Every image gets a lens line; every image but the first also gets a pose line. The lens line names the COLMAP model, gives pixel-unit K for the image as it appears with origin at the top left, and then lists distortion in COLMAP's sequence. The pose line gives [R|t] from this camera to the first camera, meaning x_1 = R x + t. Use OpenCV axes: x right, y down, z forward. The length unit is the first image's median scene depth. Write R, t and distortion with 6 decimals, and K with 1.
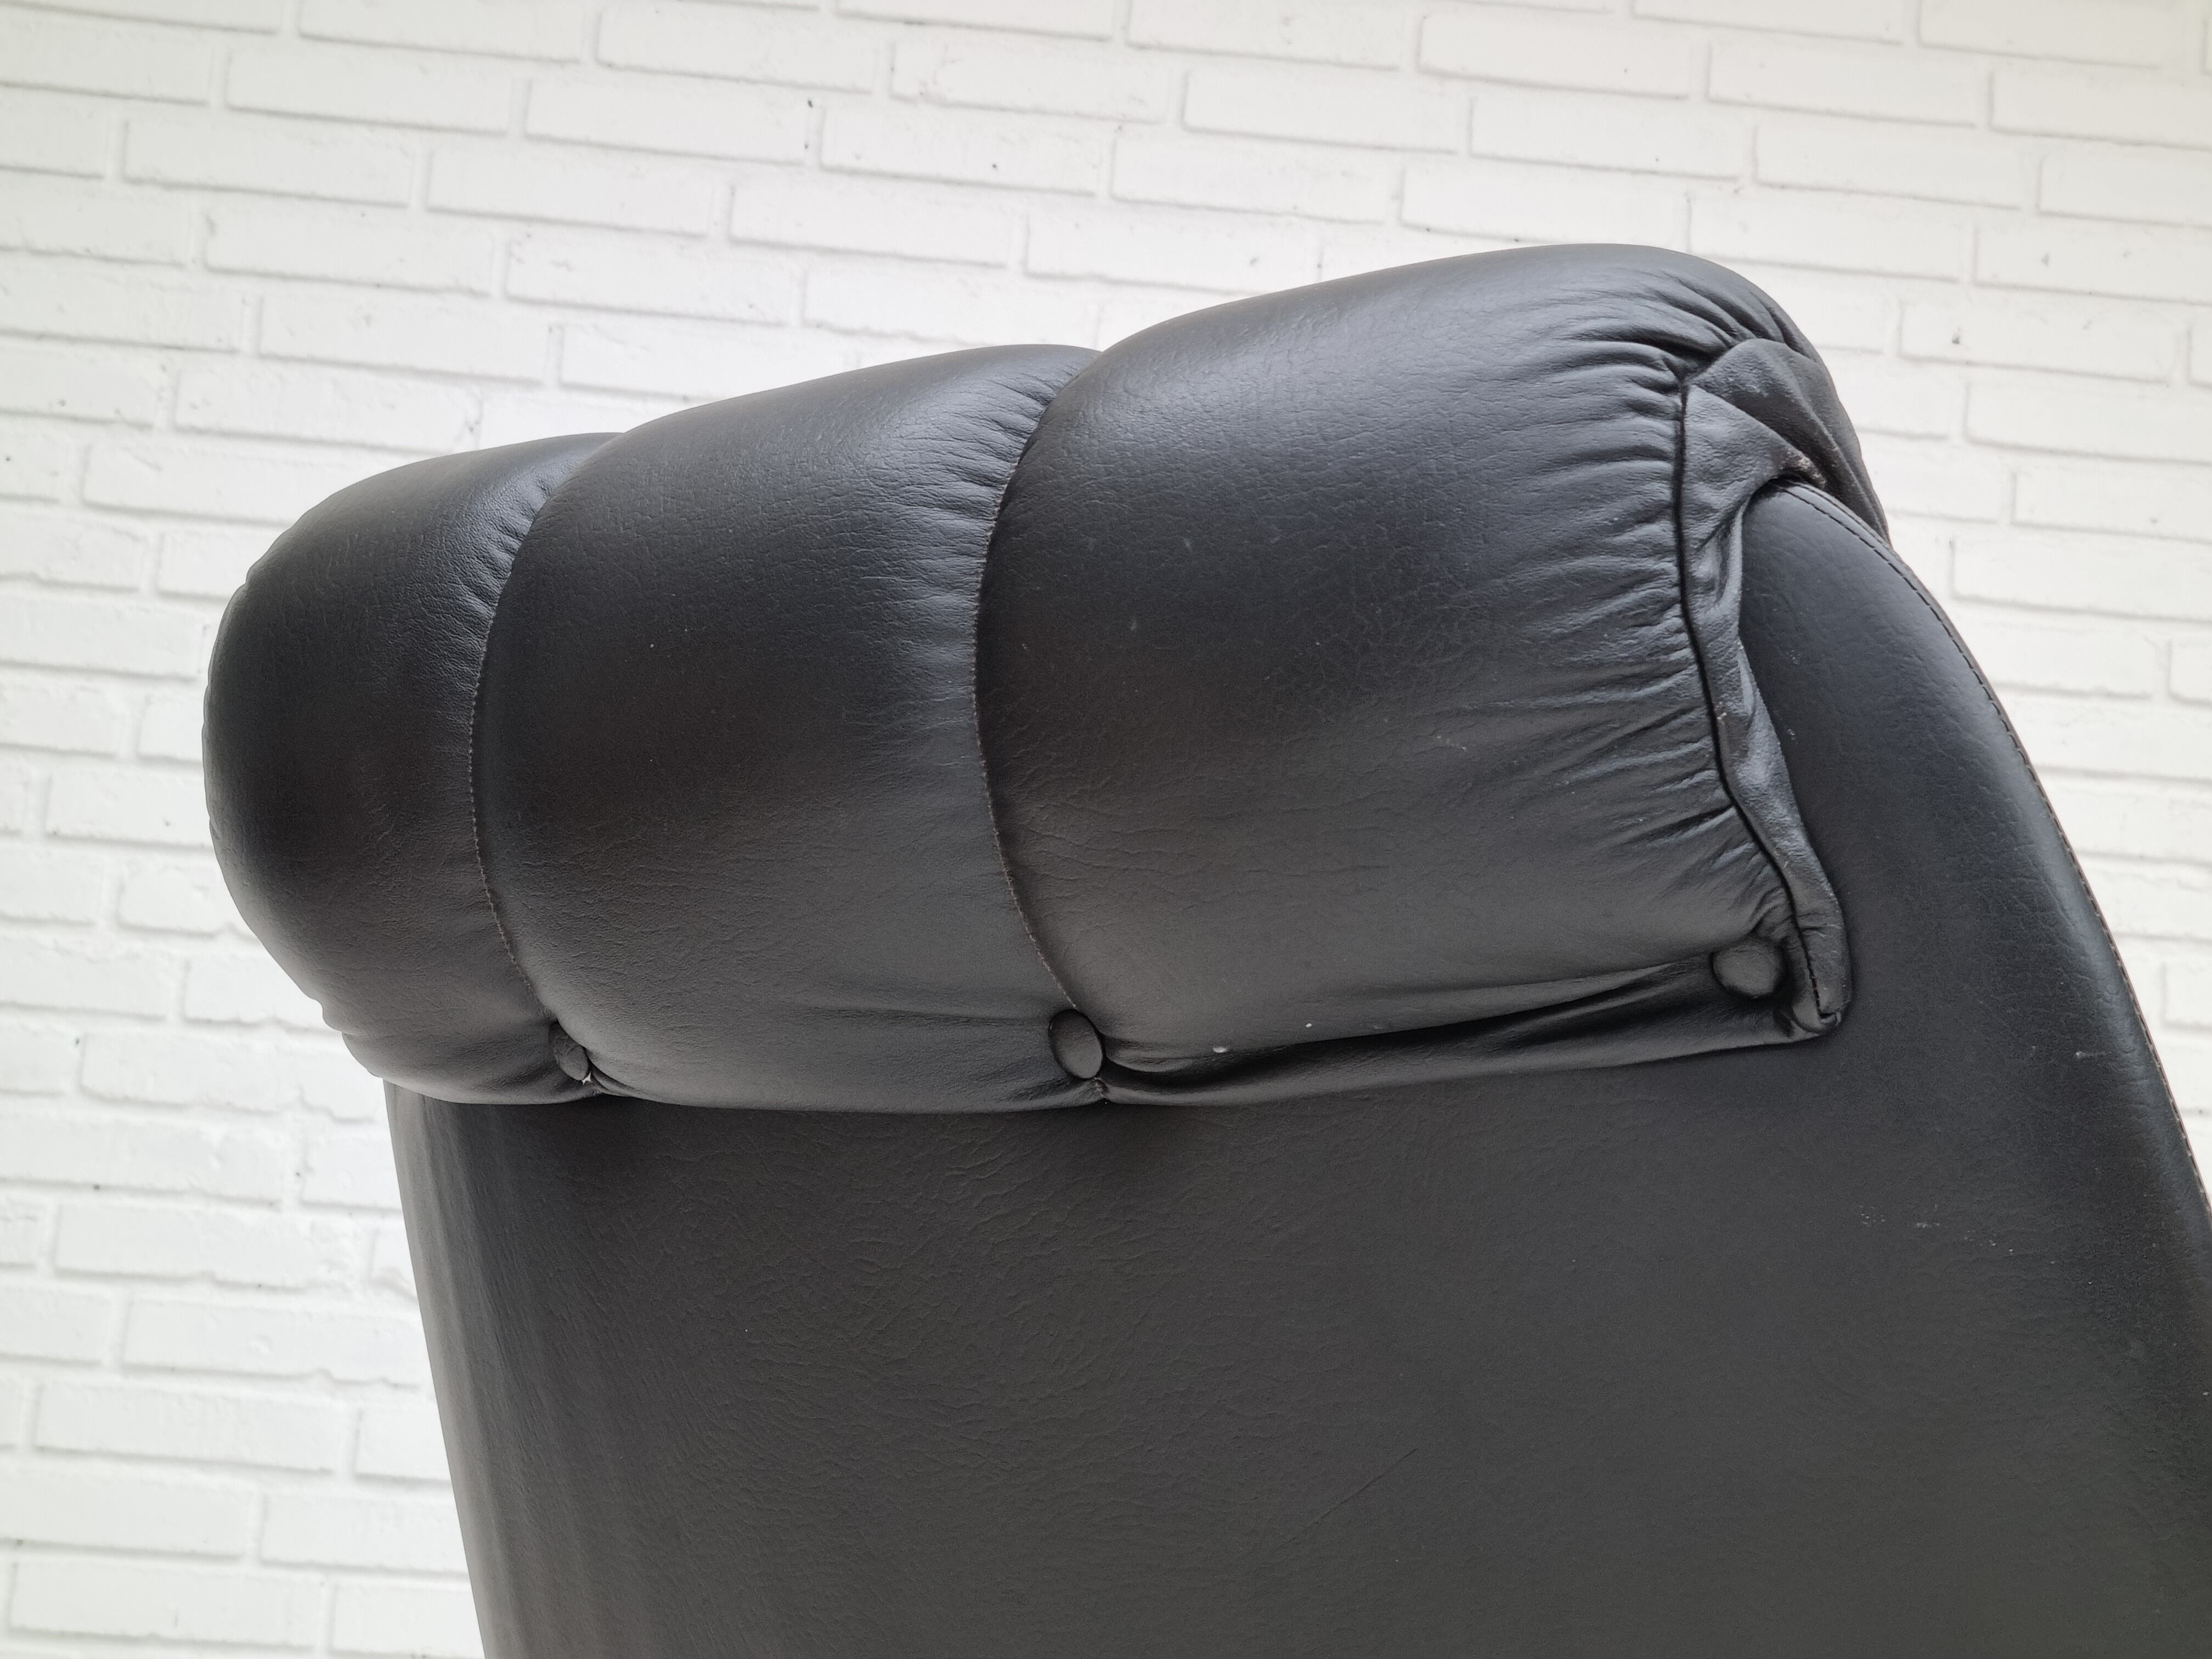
lens RADIAL K [[3360.2, 0, 1126.9], [0, 3360.2, 829.8], [0, 0, 1]] dist [0.049558, 0.000000]
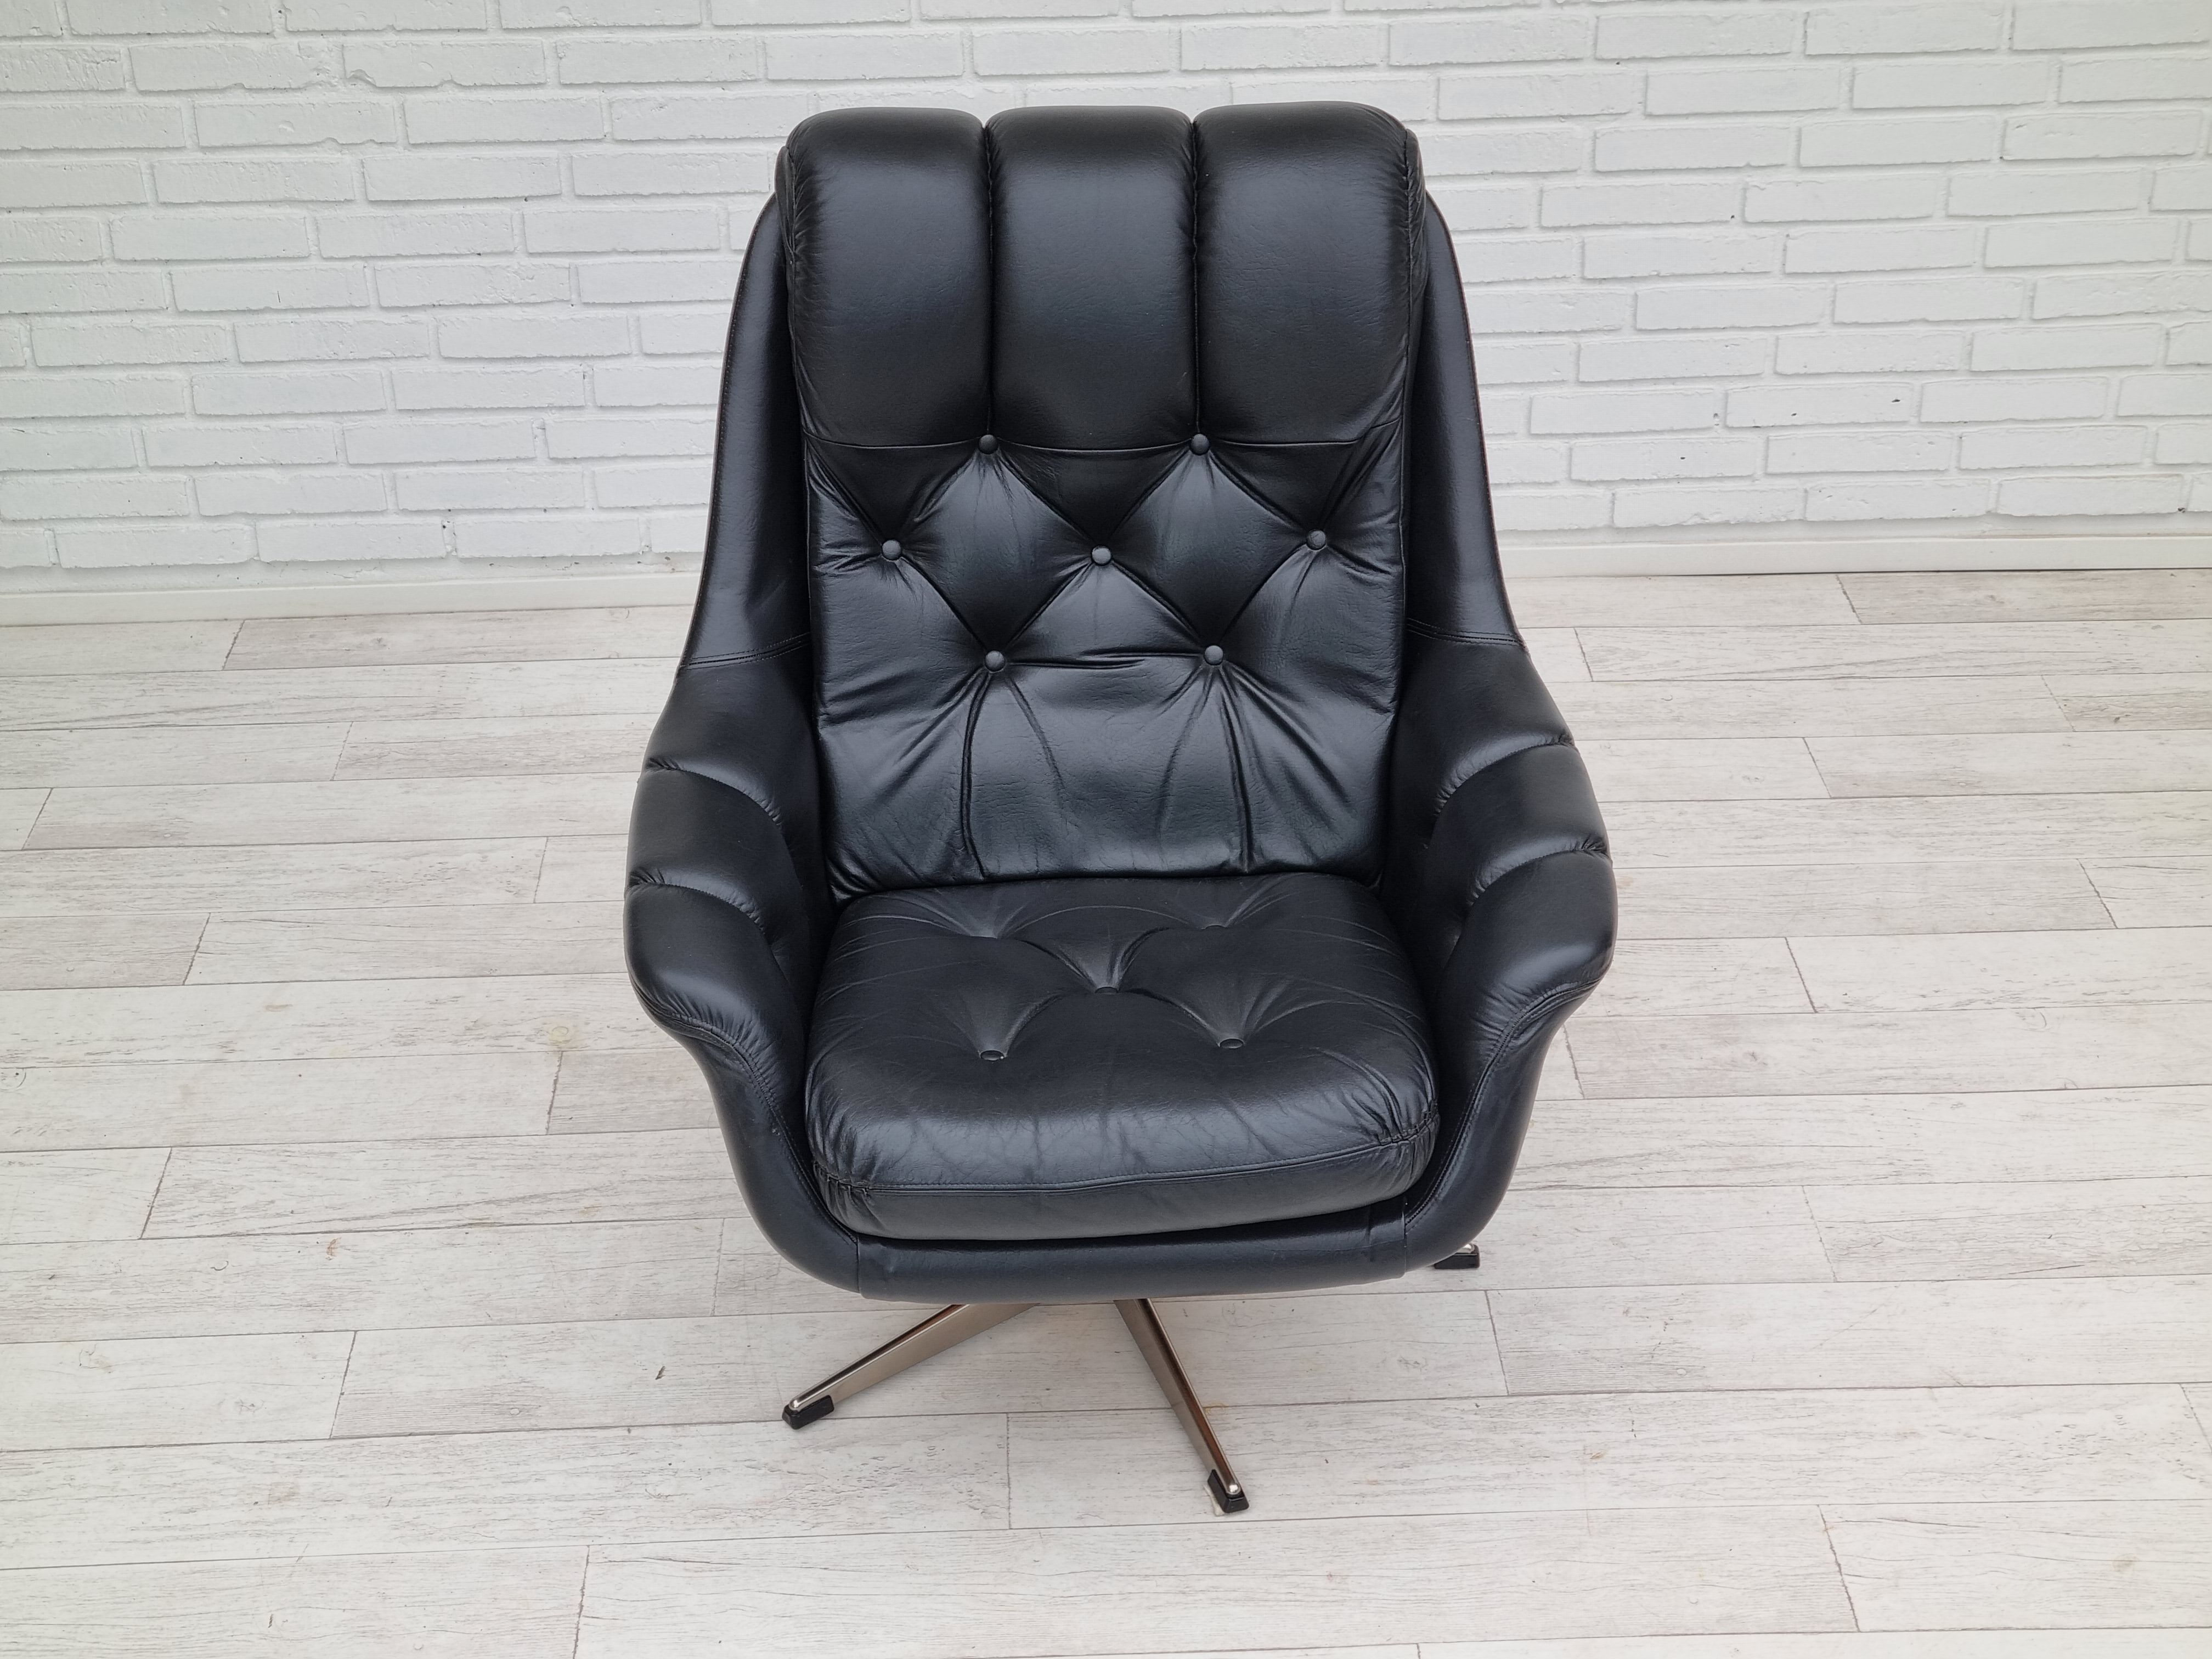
lens RADIAL K [[3360.2, 0, 1086.8], [0, 3360.2, 847.4], [0, 0, 1]] dist [0.049558, 0.000000]
pose [[0.995103, -0.077484, -0.061366, 0.164429], [0.098814, 0.765204, 0.636159, -0.519301], [-0.002334, -0.639108, 0.769114, -0.360026]]
